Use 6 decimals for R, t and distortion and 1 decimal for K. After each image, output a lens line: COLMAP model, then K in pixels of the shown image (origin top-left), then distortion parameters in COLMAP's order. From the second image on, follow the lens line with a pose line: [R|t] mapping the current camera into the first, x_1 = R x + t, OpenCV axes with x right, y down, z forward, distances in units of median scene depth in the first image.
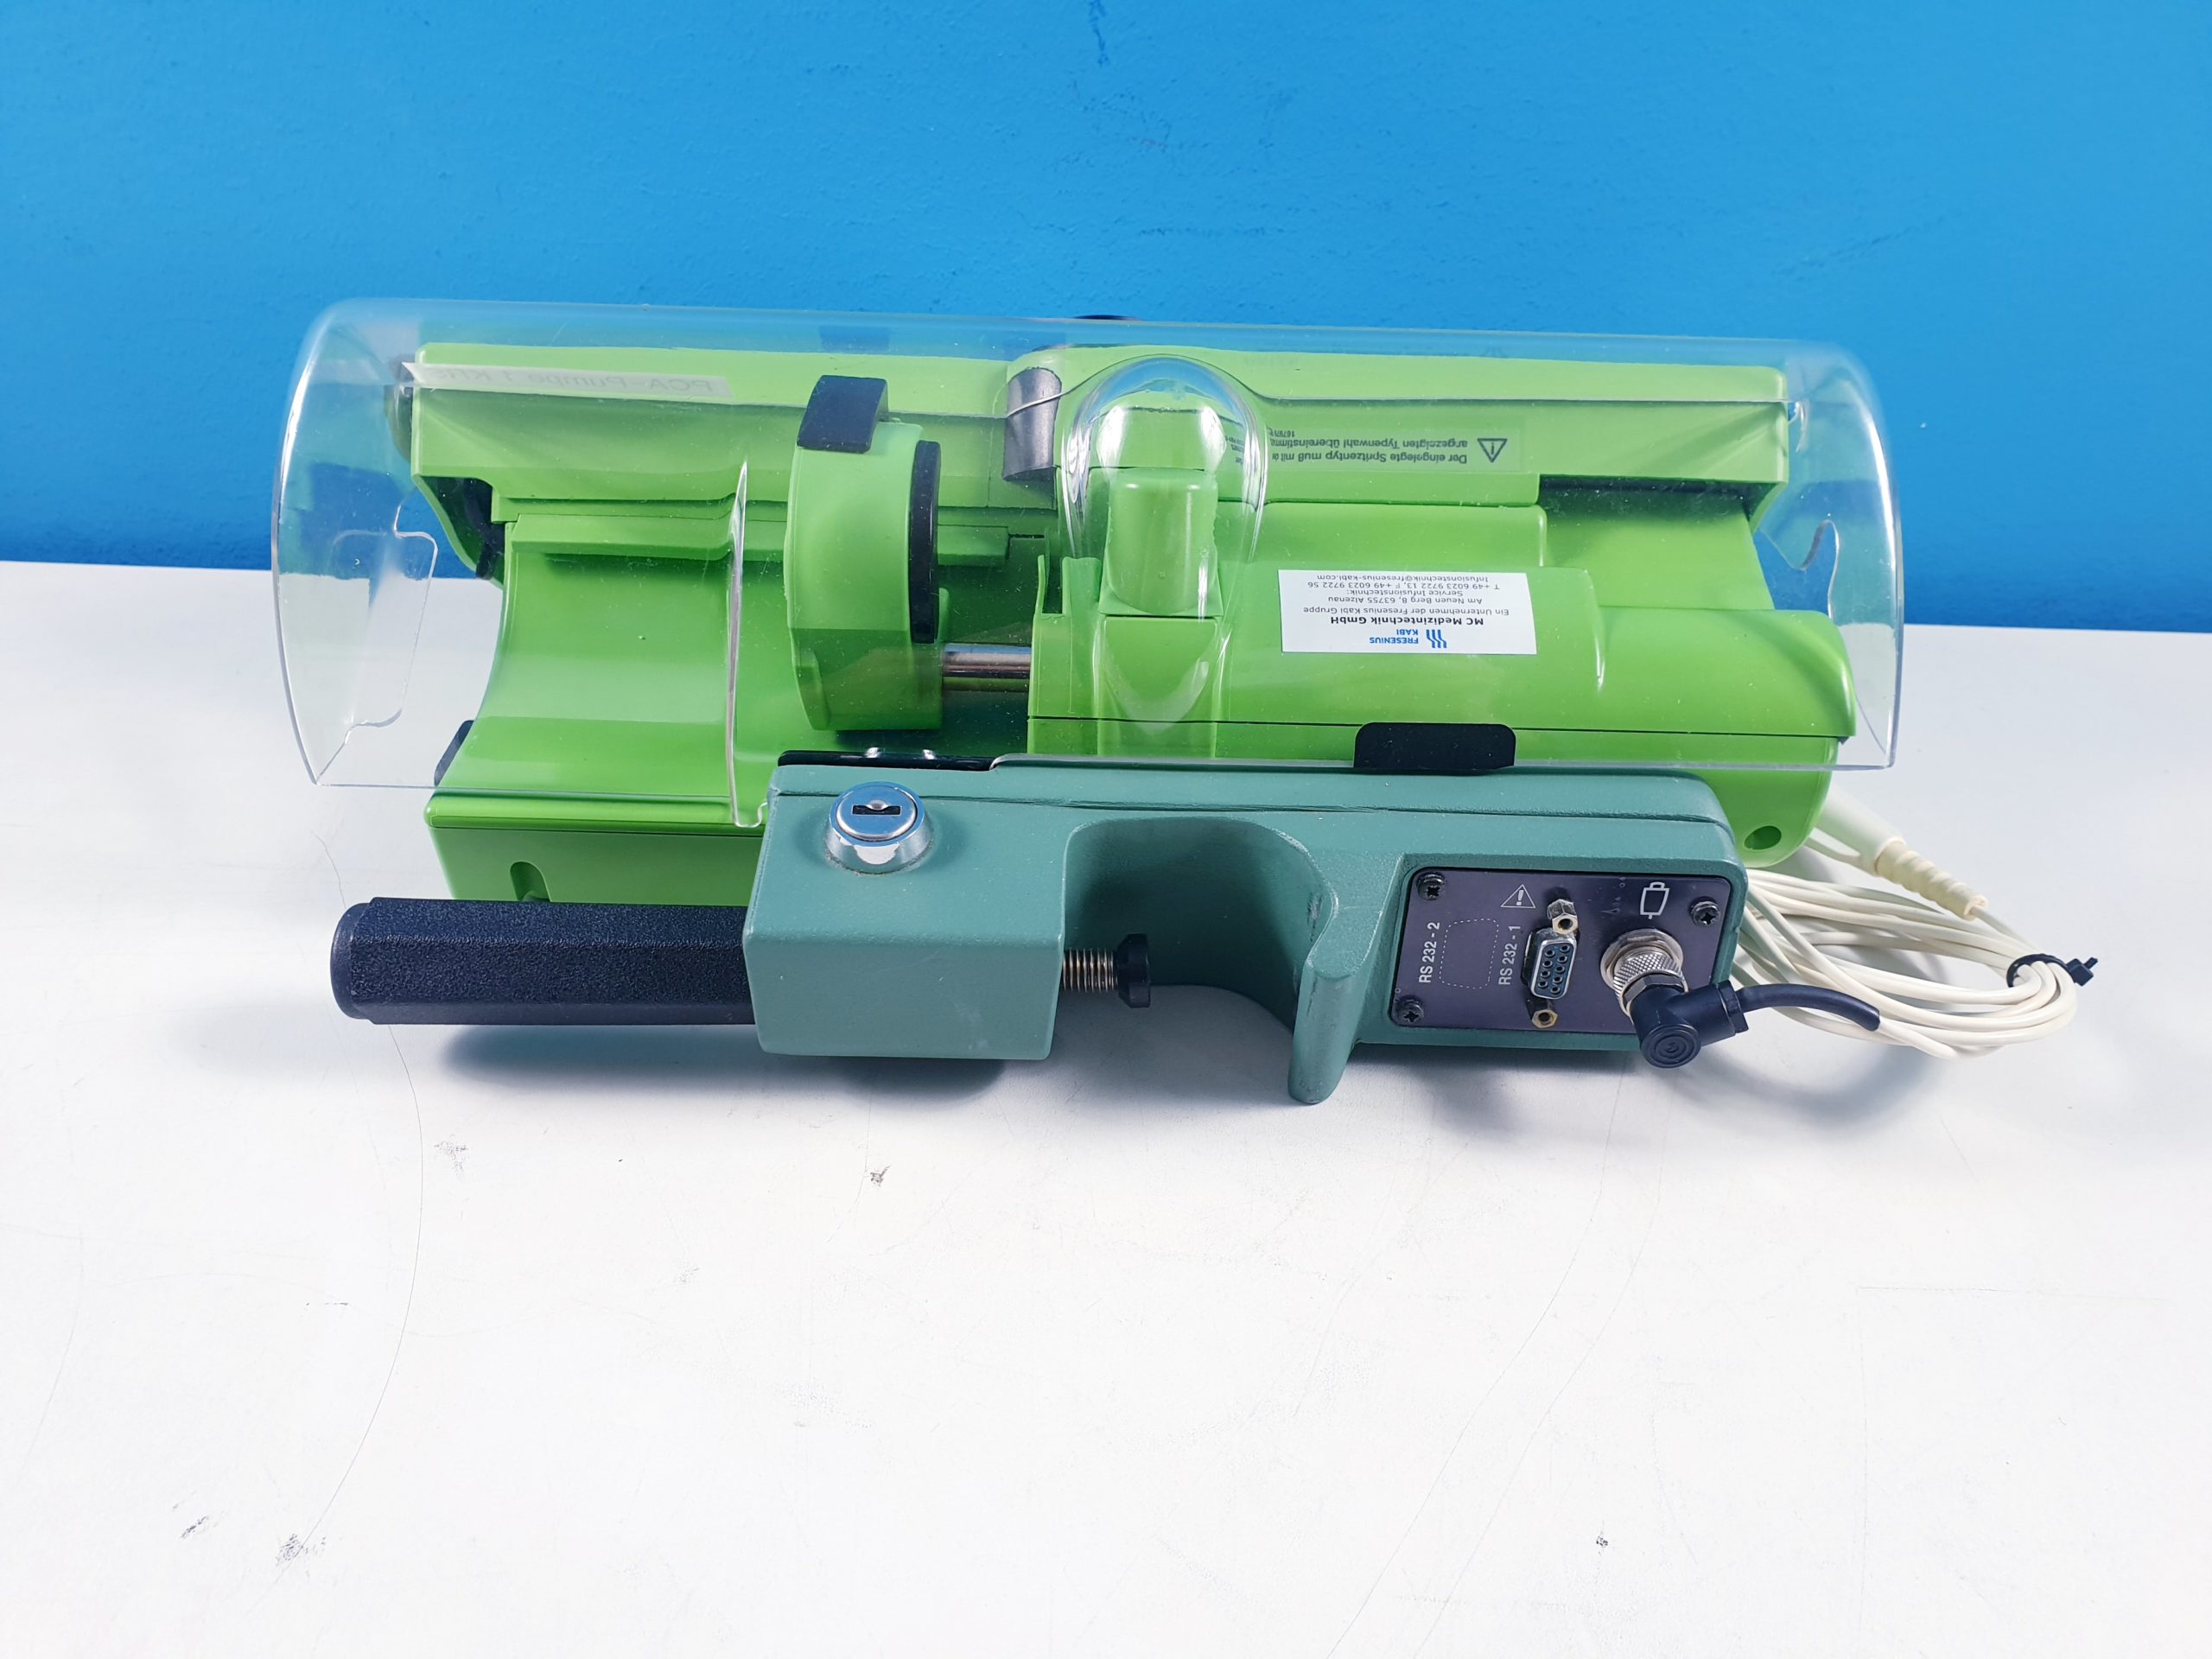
lens RADIAL K [[1837.1, 0, 1120.3], [0, 1837.1, 830.5], [0, 0, 1]] dist [-0.019760, 0.050359]
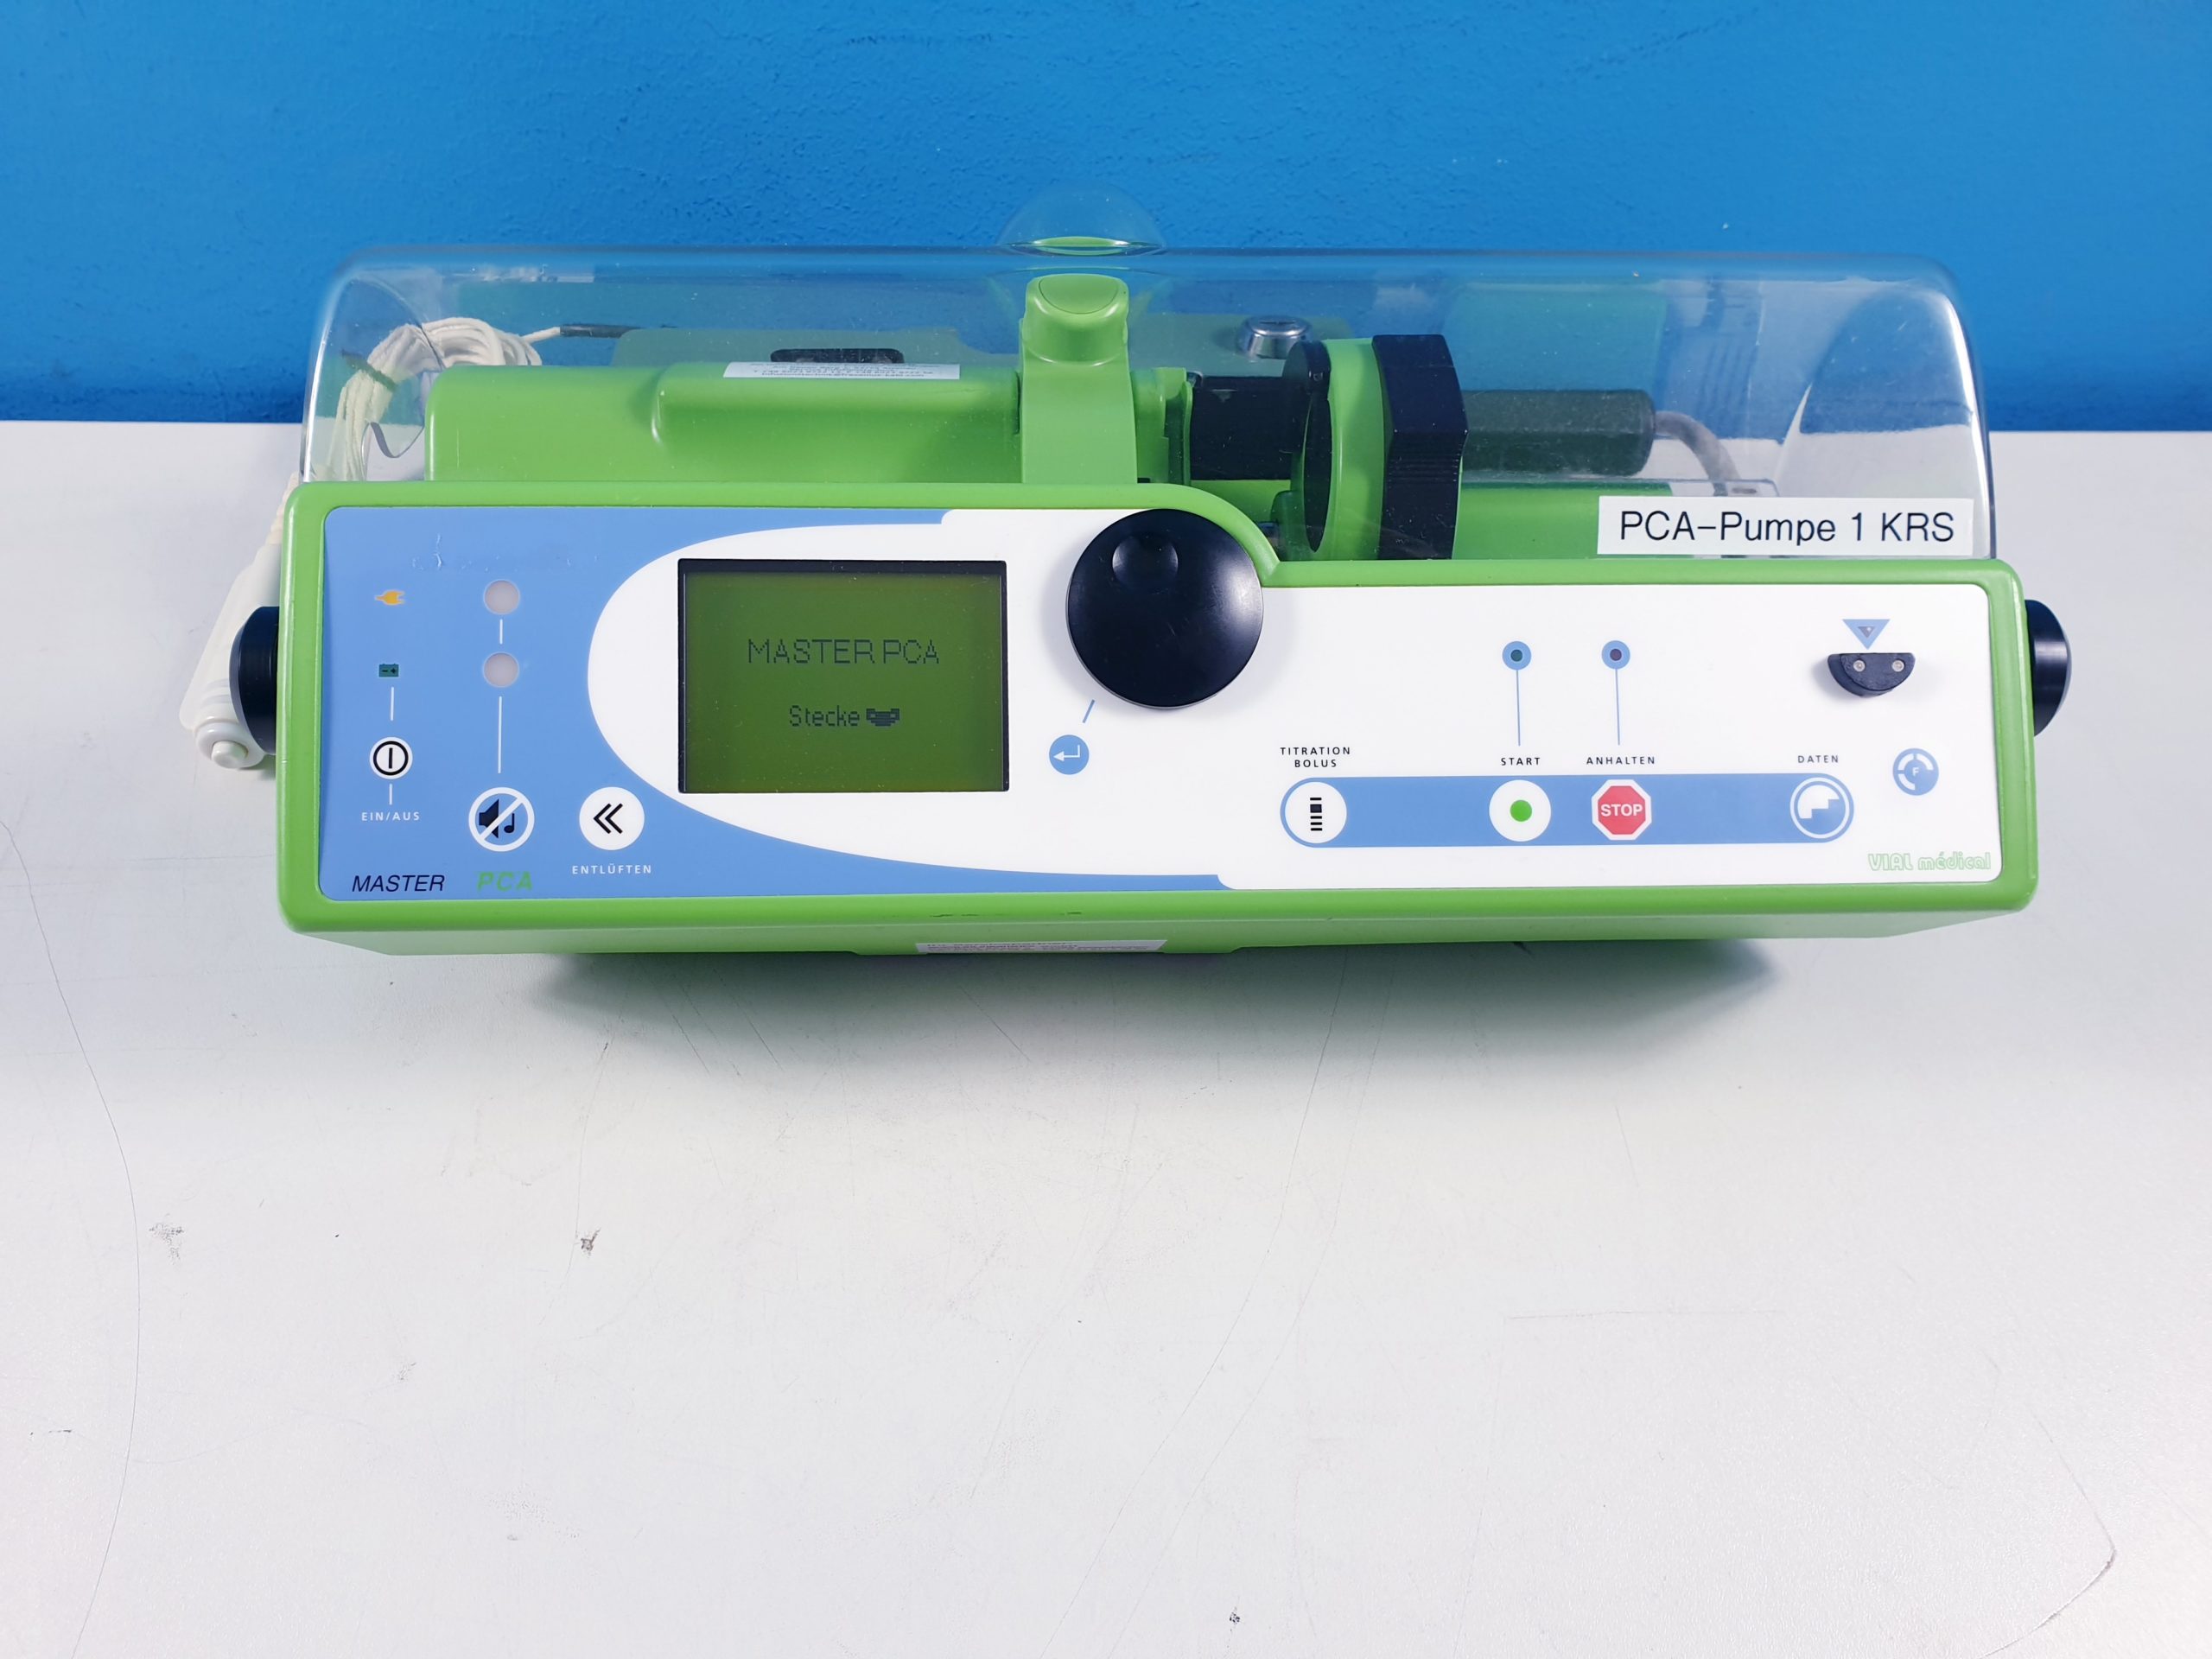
lens RADIAL K [[1837.1, 0, 1120.3], [0, 1837.1, 830.5], [0, 0, 1]] dist [-0.019760, 0.050359]
pose [[0.998619, -0.032049, 0.041628, 0.133409], [0.017083, 0.947399, 0.319600, -0.360295], [-0.049681, -0.318447, 0.946638, 0.073062]]
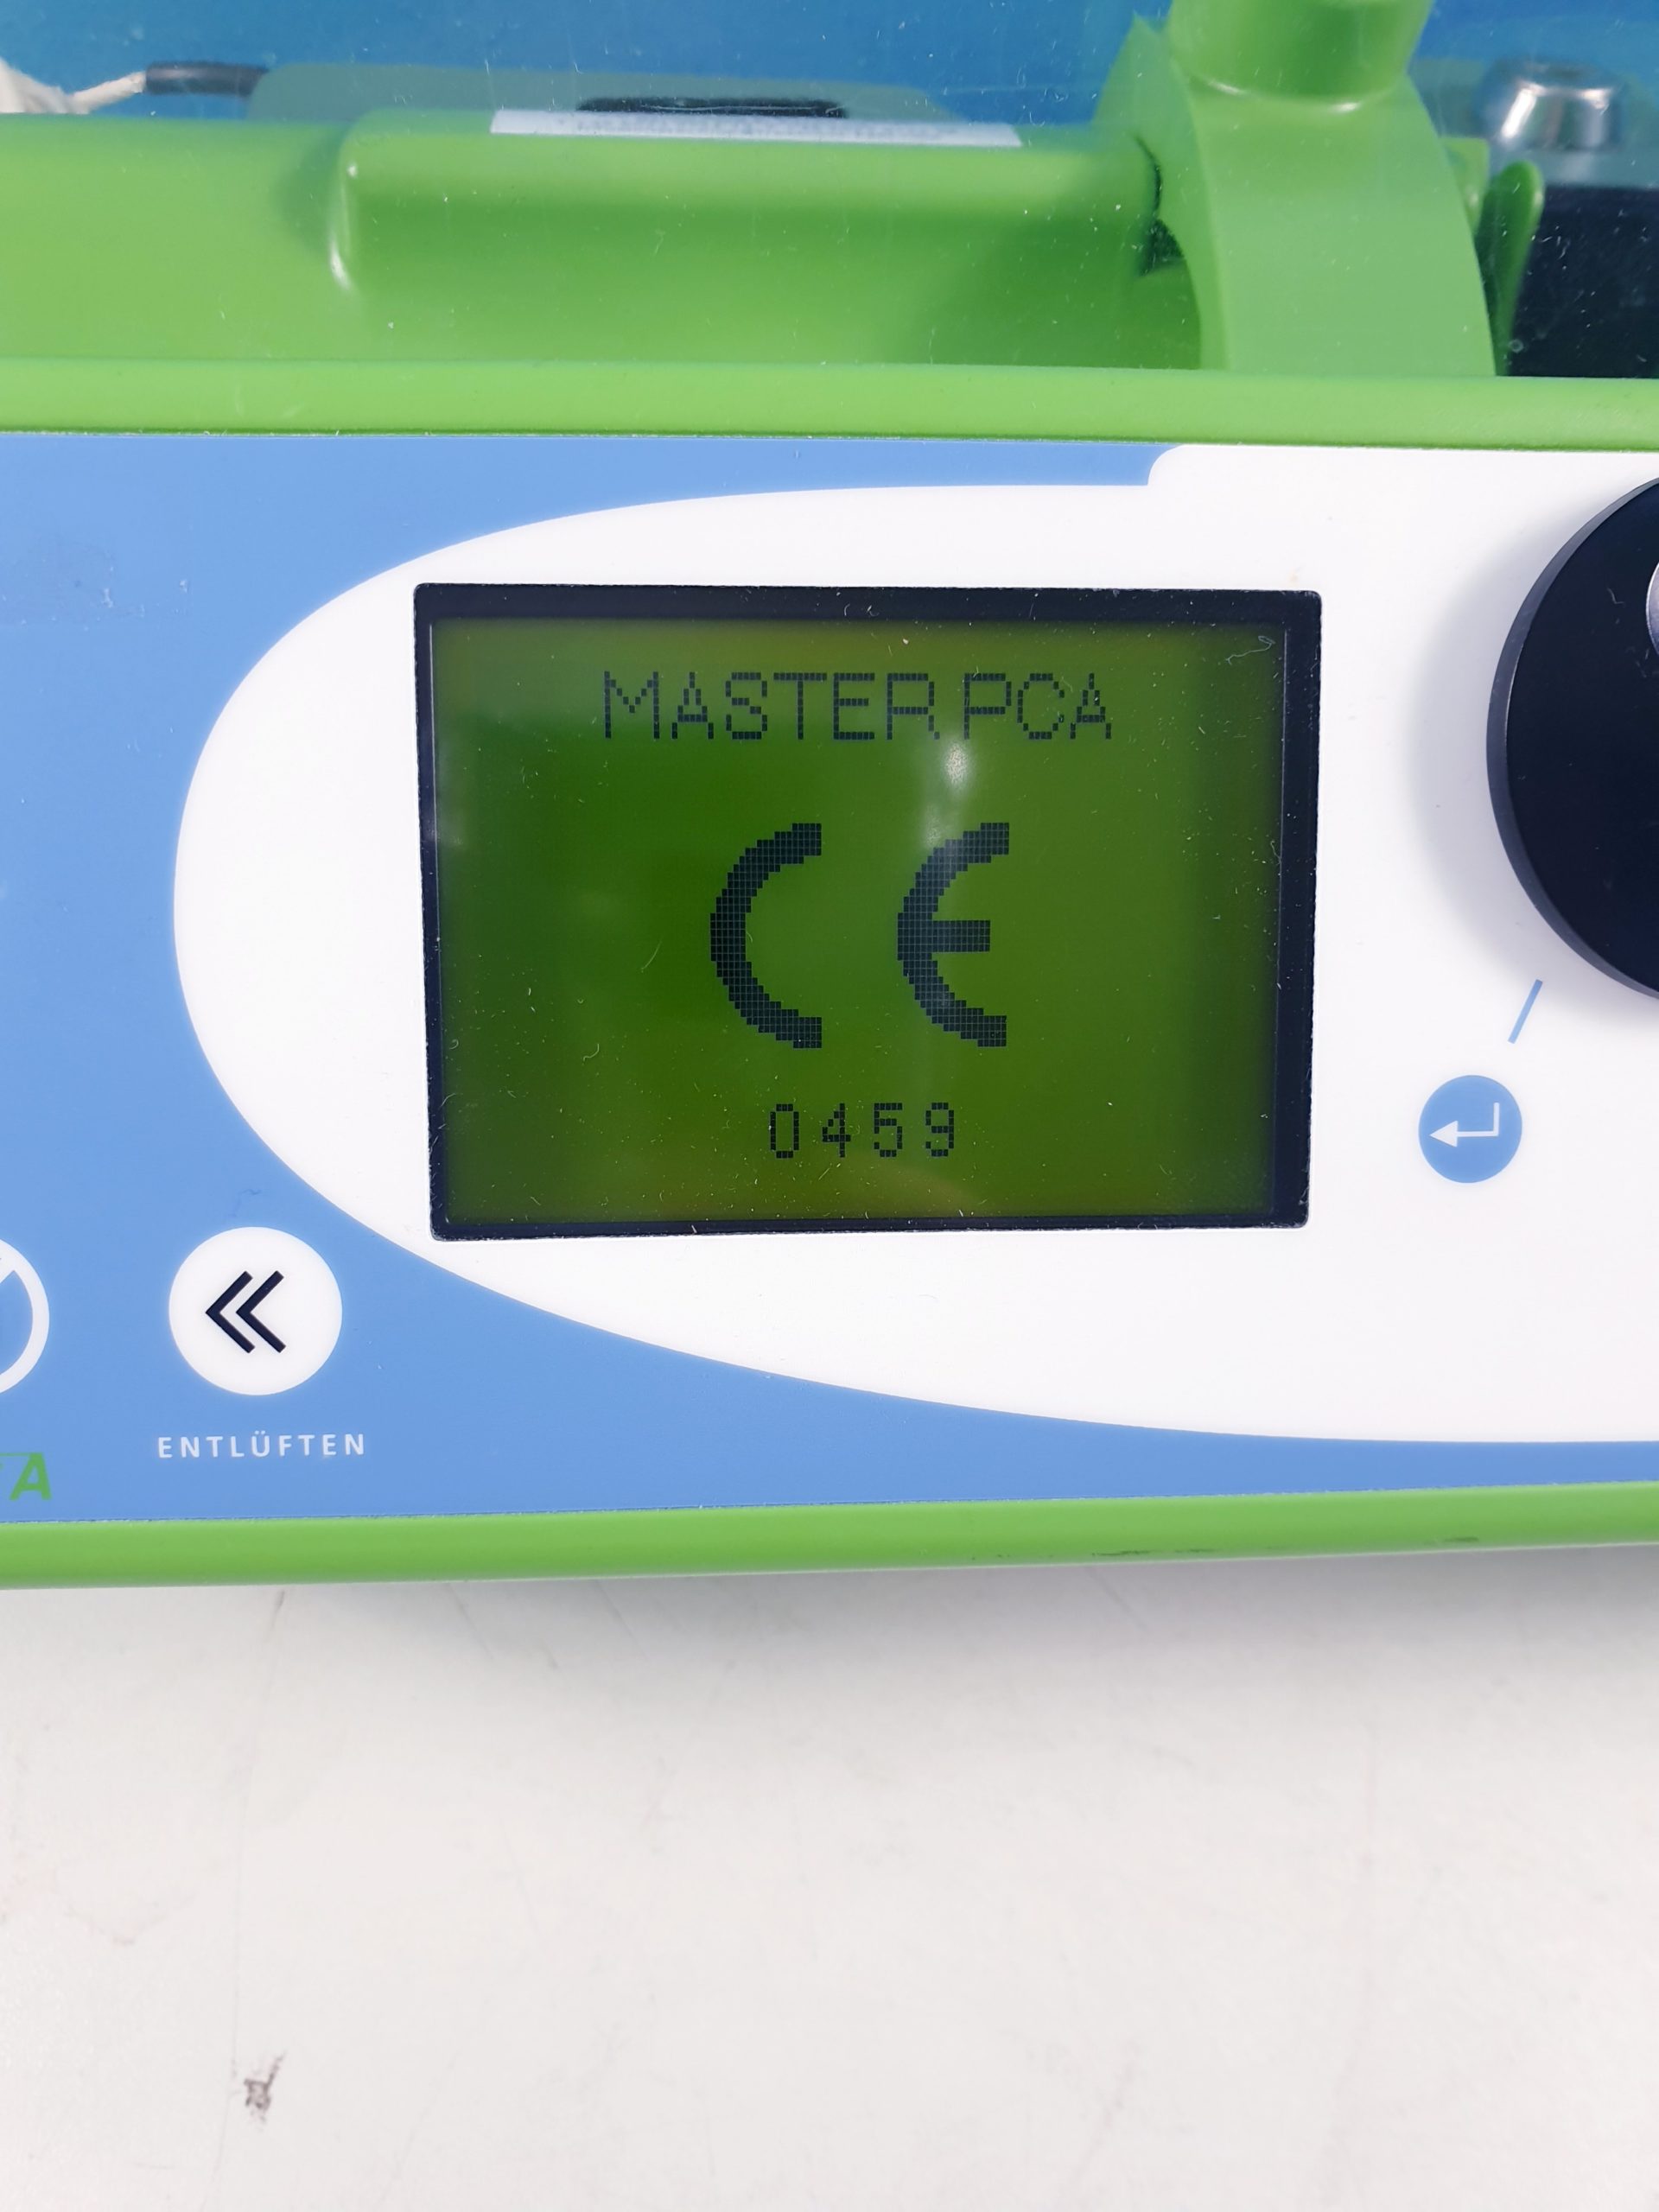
lens RADIAL K [[1880.5, 0, 829.5], [0, 1880.5, 1106.0], [0, 0, 1]] dist [-0.120623, 0.143301]
pose [[0.998645, -0.031679, 0.041292, 0.006708], [0.008409, 0.881200, 0.472668, -0.268445], [-0.051360, -0.471680, 0.880272, 0.686000]]
